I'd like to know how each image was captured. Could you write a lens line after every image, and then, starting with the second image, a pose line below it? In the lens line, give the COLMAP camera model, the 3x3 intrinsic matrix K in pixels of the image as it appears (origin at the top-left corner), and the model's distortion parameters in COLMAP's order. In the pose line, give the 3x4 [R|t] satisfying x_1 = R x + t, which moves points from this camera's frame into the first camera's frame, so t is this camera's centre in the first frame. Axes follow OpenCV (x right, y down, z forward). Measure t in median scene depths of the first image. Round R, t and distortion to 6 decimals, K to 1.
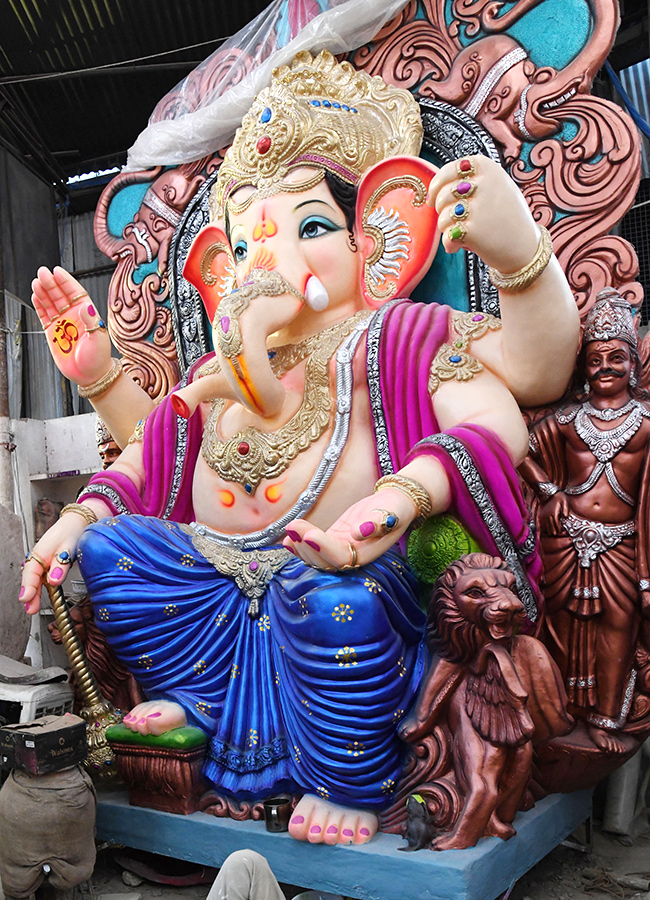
lens RADIAL K [[864.6, 0, 246.4], [0, 864.6, 614.8], [0, 0, 1]] dist [-0.112128, 0.065291]
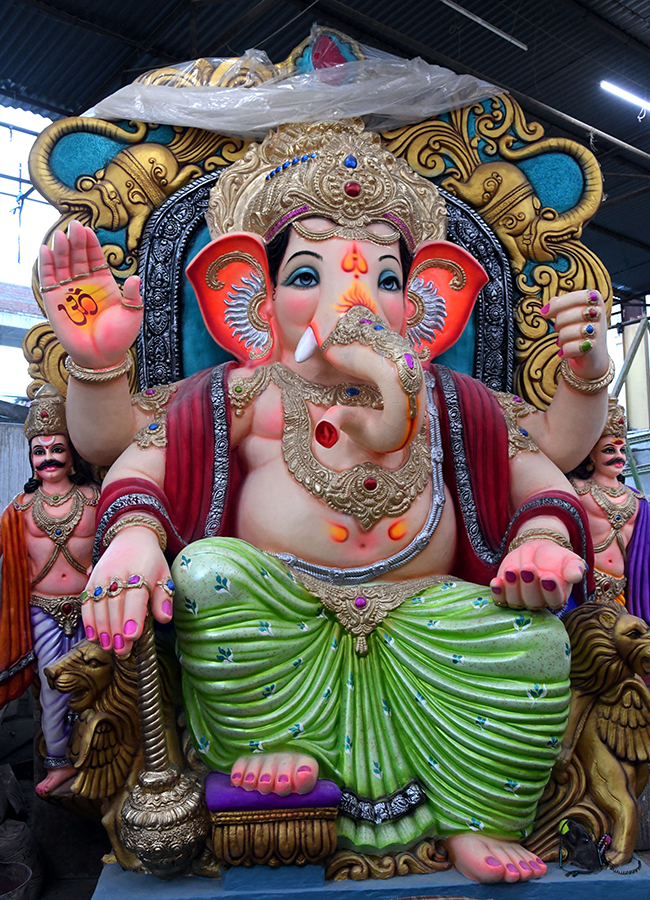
lens RADIAL K [[928.2, 0, 328.1], [0, 928.2, 480.3], [0, 0, 1]] dist [0.001437, 0.021966]
pose [[0.706285, 0.123197, 0.697126, -0.778775], [0.000745, 0.984611, -0.174757, -0.008997], [-0.707927, 0.123948, 0.695324, 0.284132]]
